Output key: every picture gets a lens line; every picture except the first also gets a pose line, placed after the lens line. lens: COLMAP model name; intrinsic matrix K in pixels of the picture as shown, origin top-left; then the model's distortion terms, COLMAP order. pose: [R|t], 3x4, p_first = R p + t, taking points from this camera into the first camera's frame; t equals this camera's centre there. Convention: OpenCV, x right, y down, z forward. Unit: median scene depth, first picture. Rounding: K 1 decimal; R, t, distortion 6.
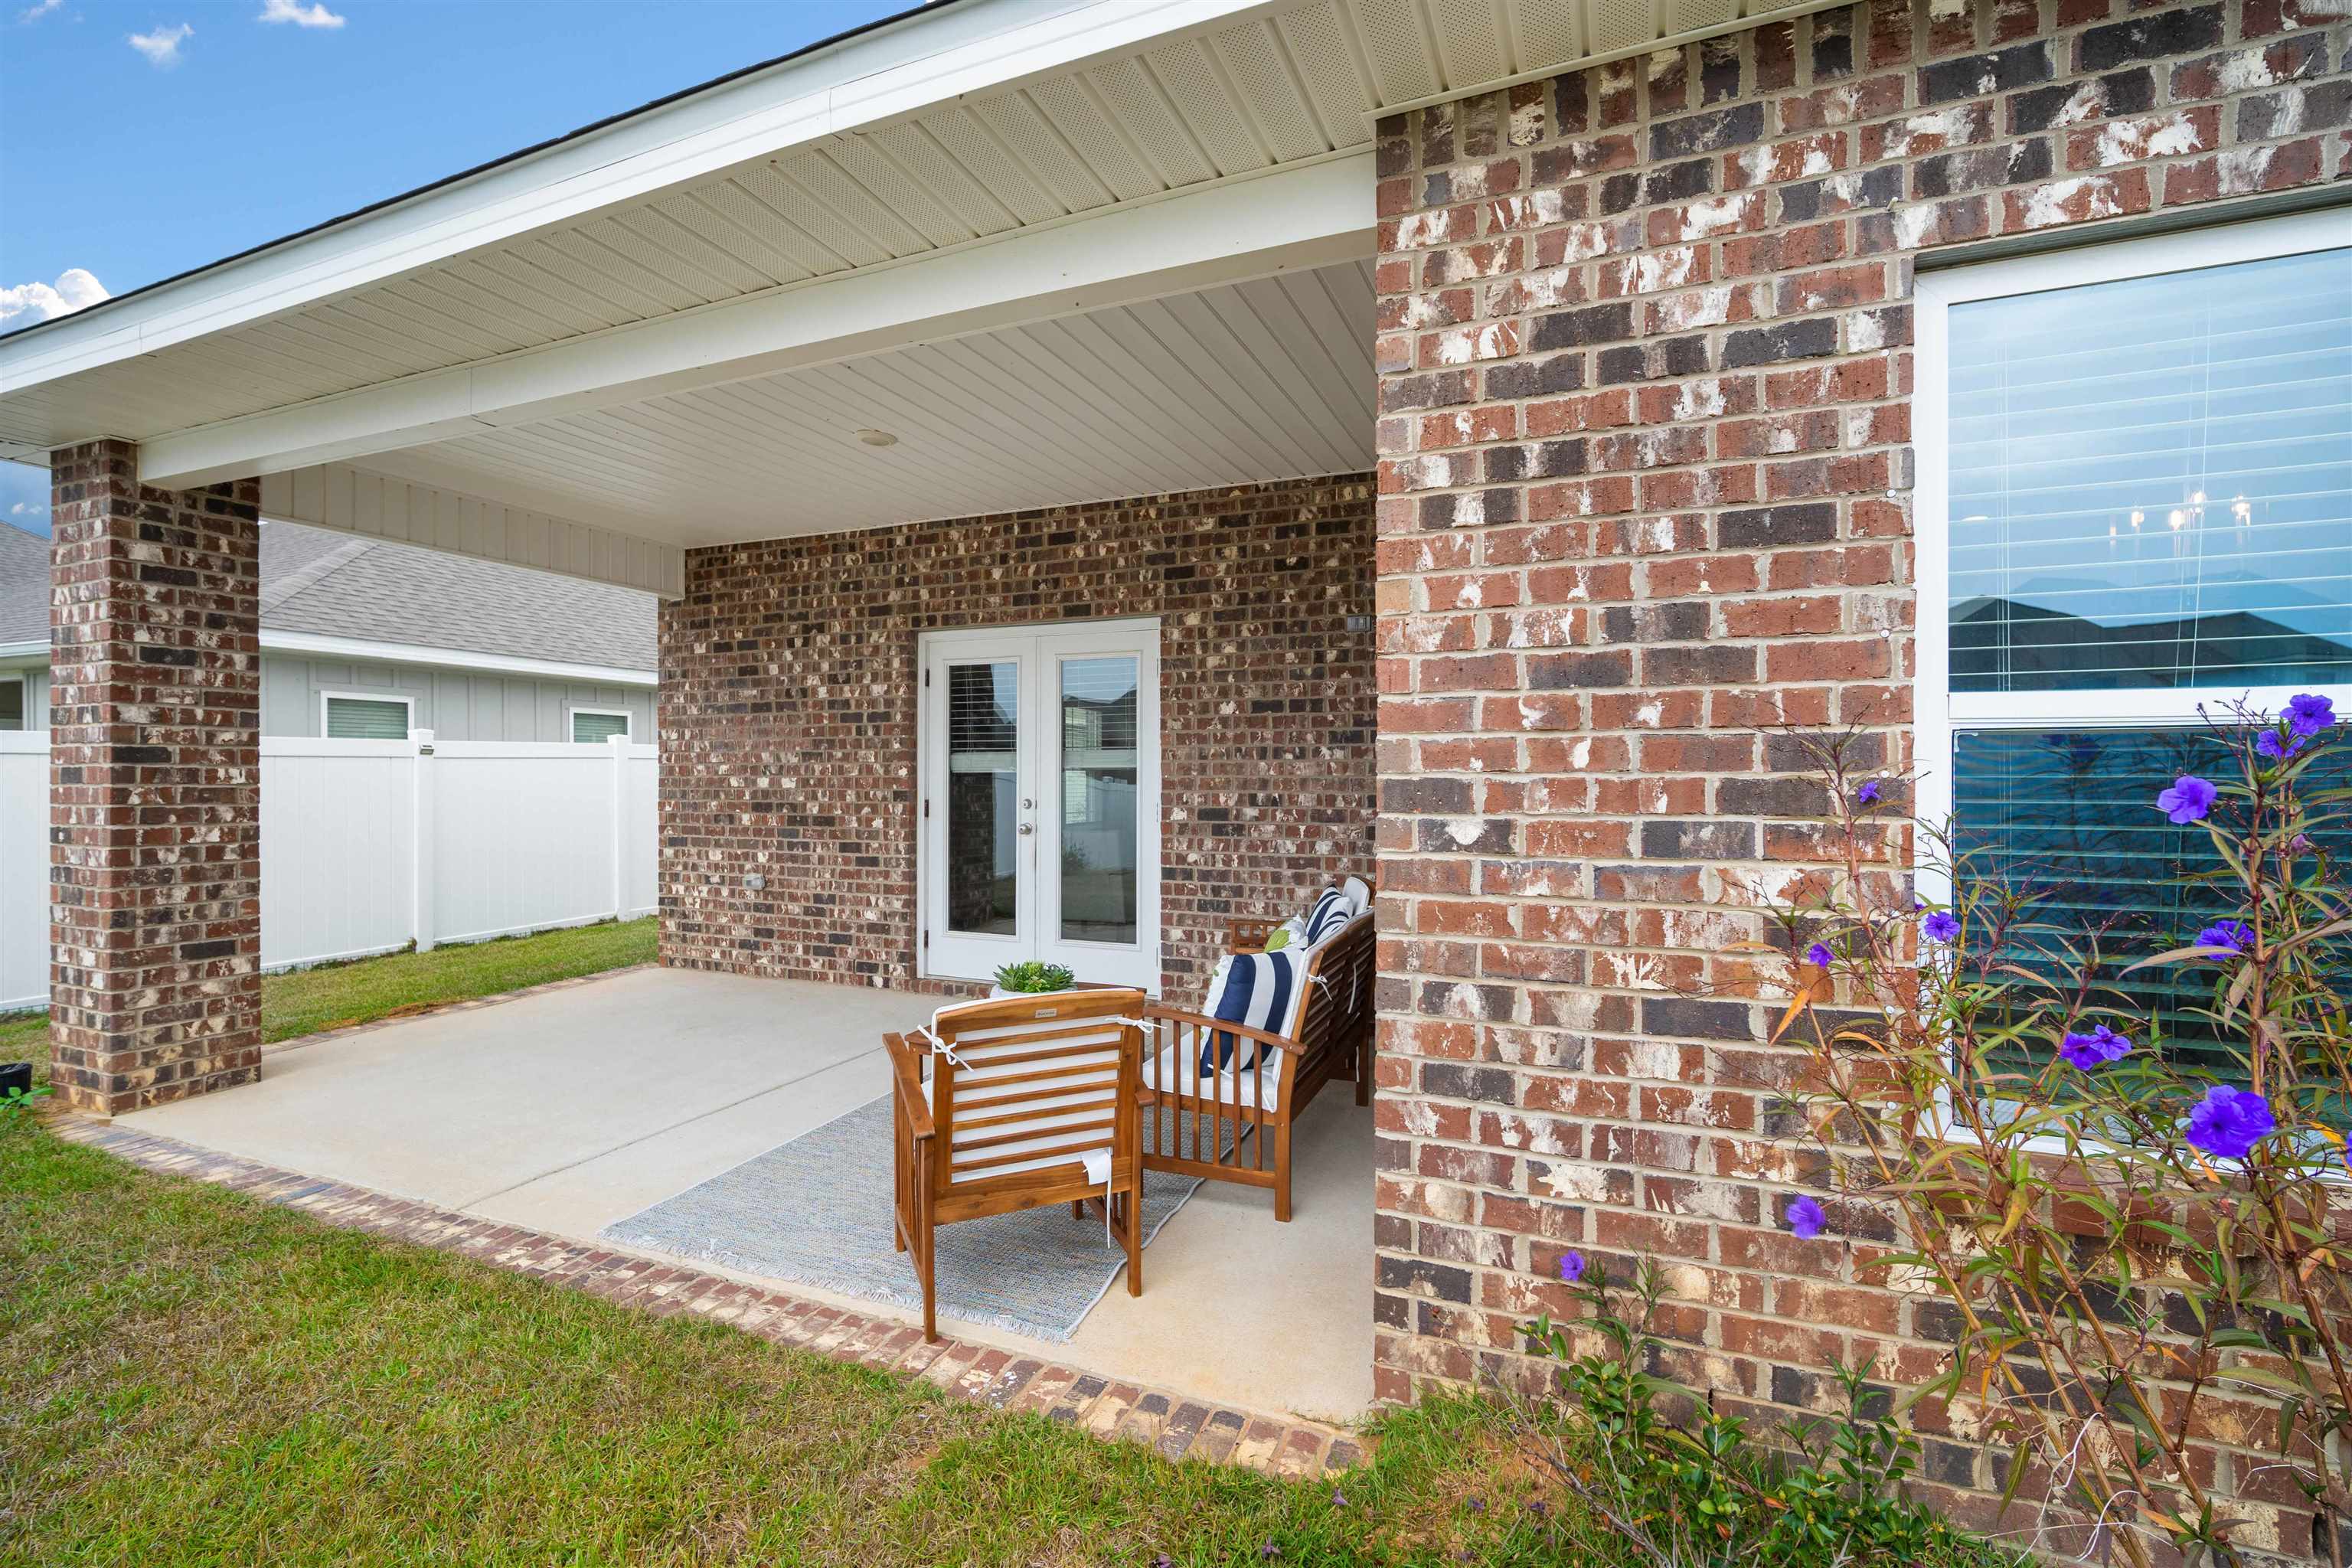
lens RADIAL K [[1034.0, 0, 1174.0], [0, 1034.0, 790.6], [0, 0, 1]] dist [-0.009591, 0.000110]
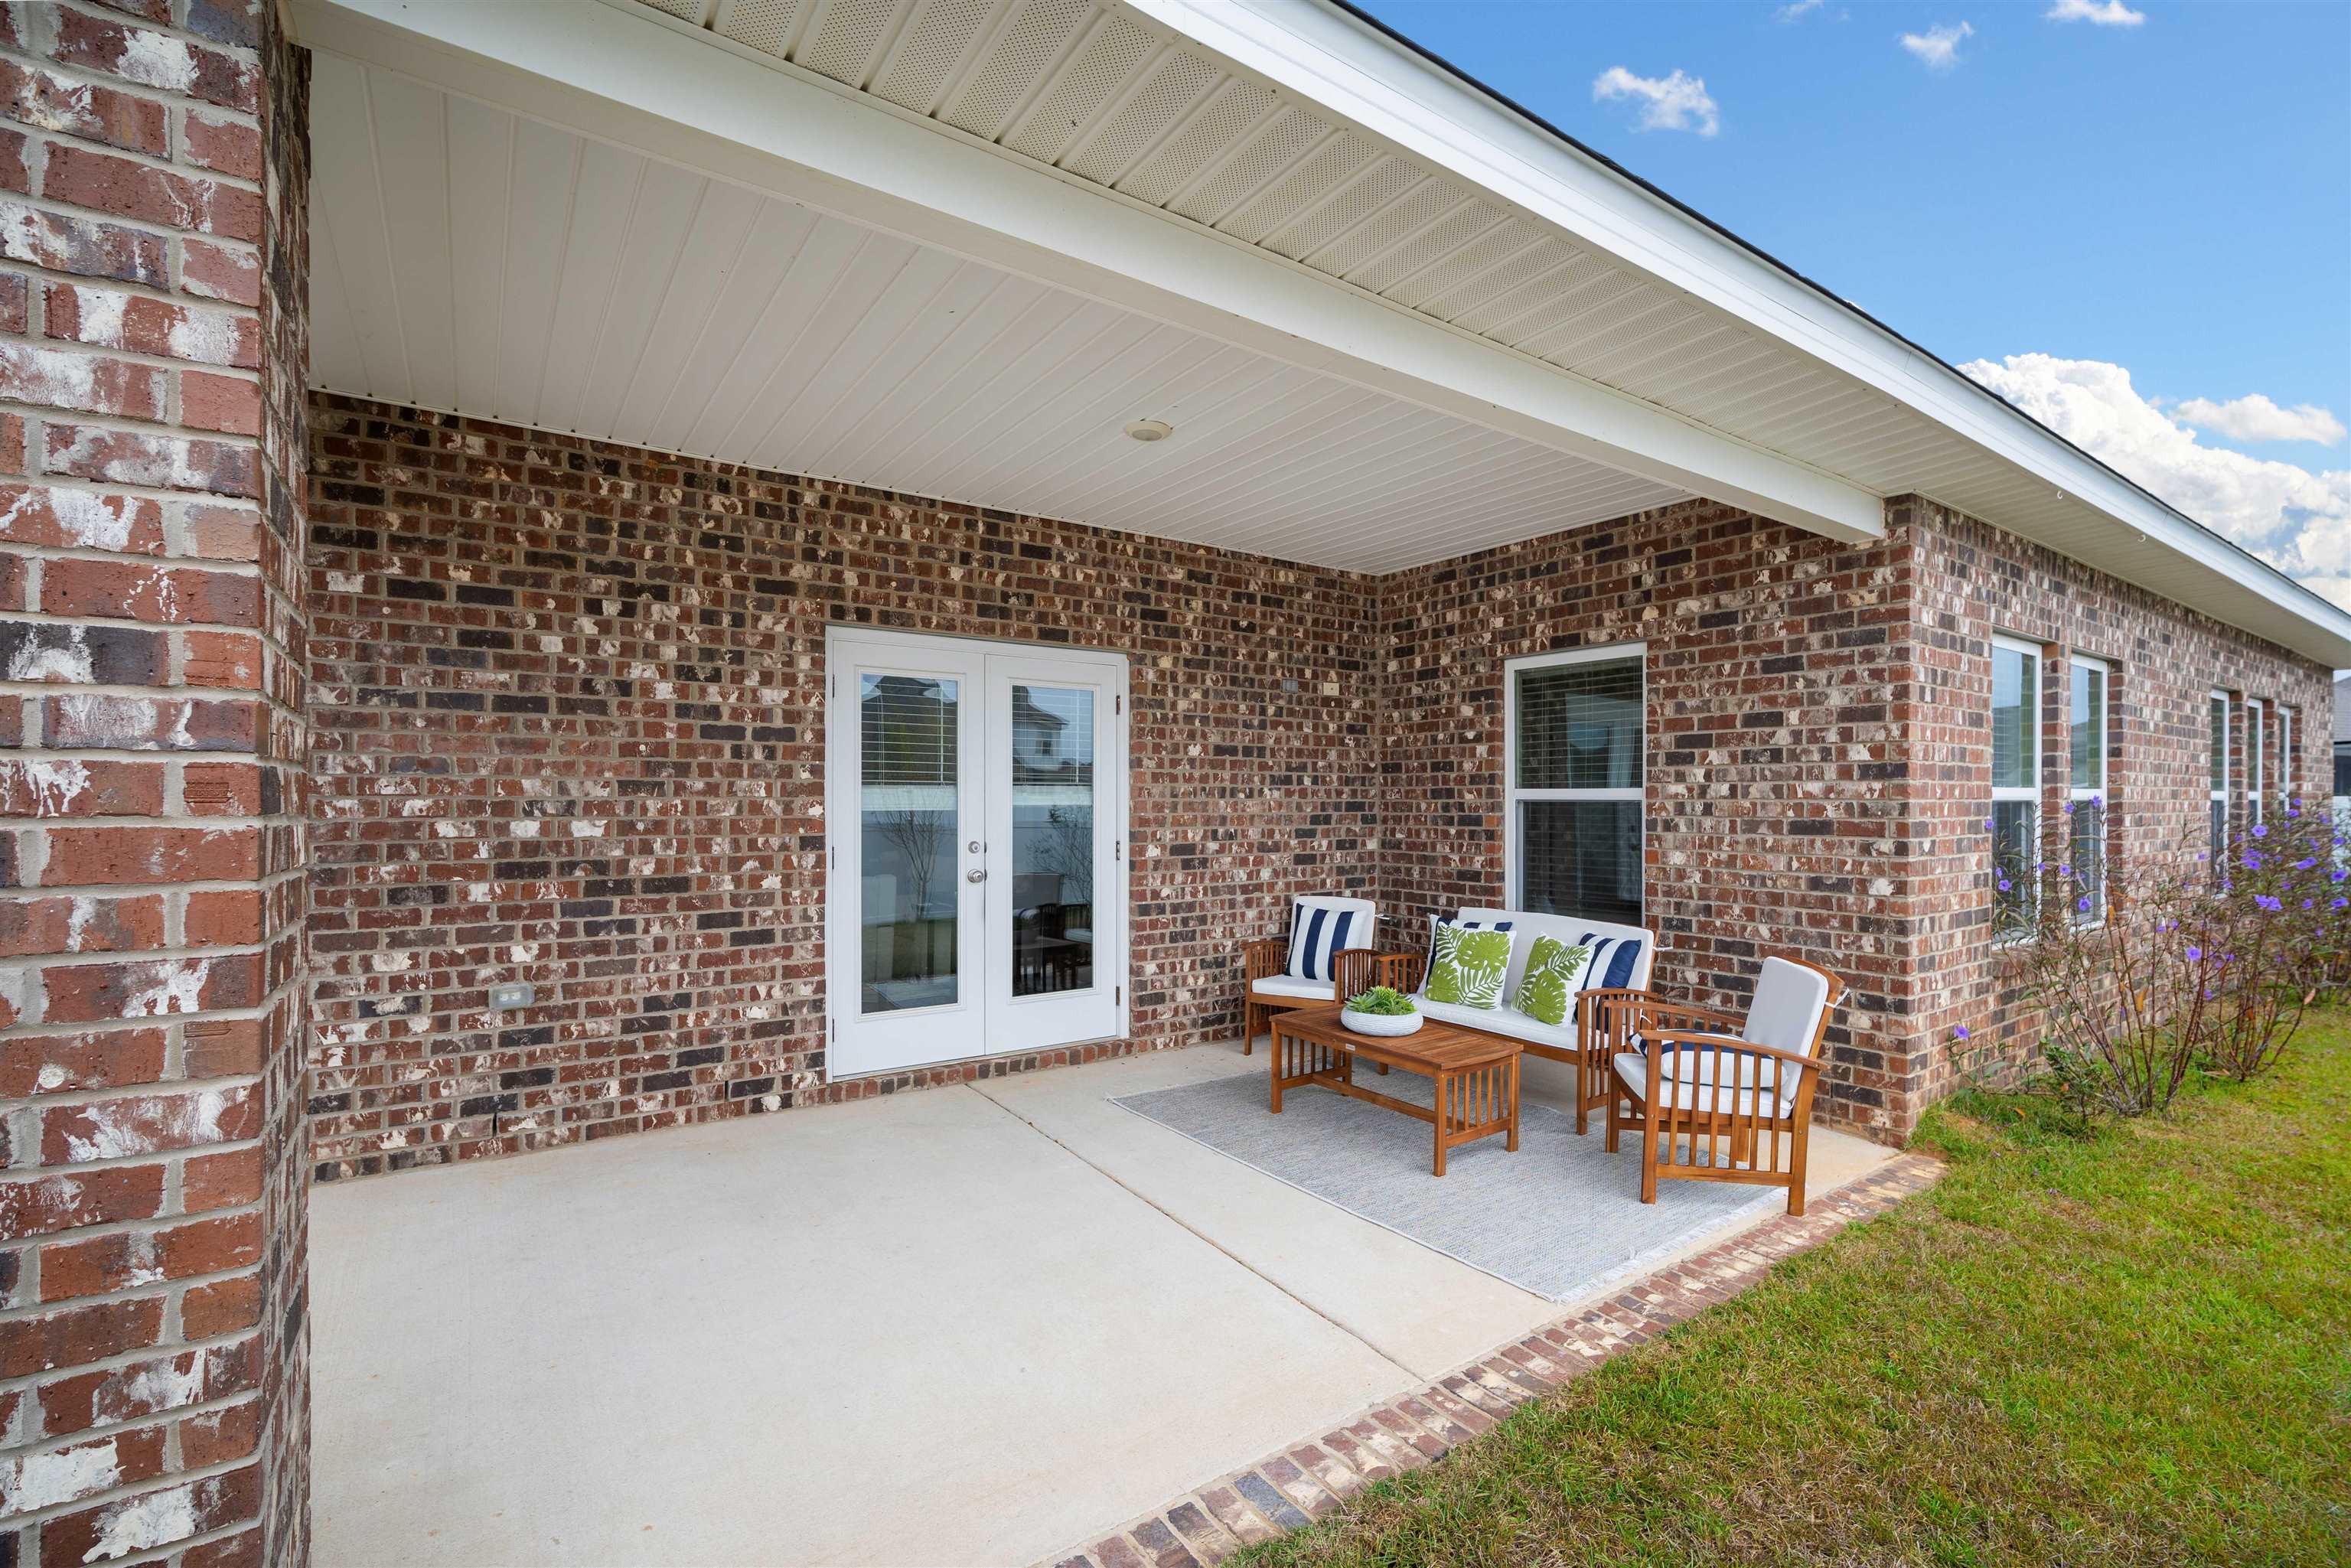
lens RADIAL K [[1046.1, 0, 1186.9], [0, 1046.1, 813.4], [0, 0, 1]] dist [-0.011280, 0.000228]
pose [[0.530111, -0.010161, 0.847867, -0.806626], [0.009904, 0.999934, 0.005791, -0.018975], [-0.847871, 0.005328, 0.530177, 0.399559]]
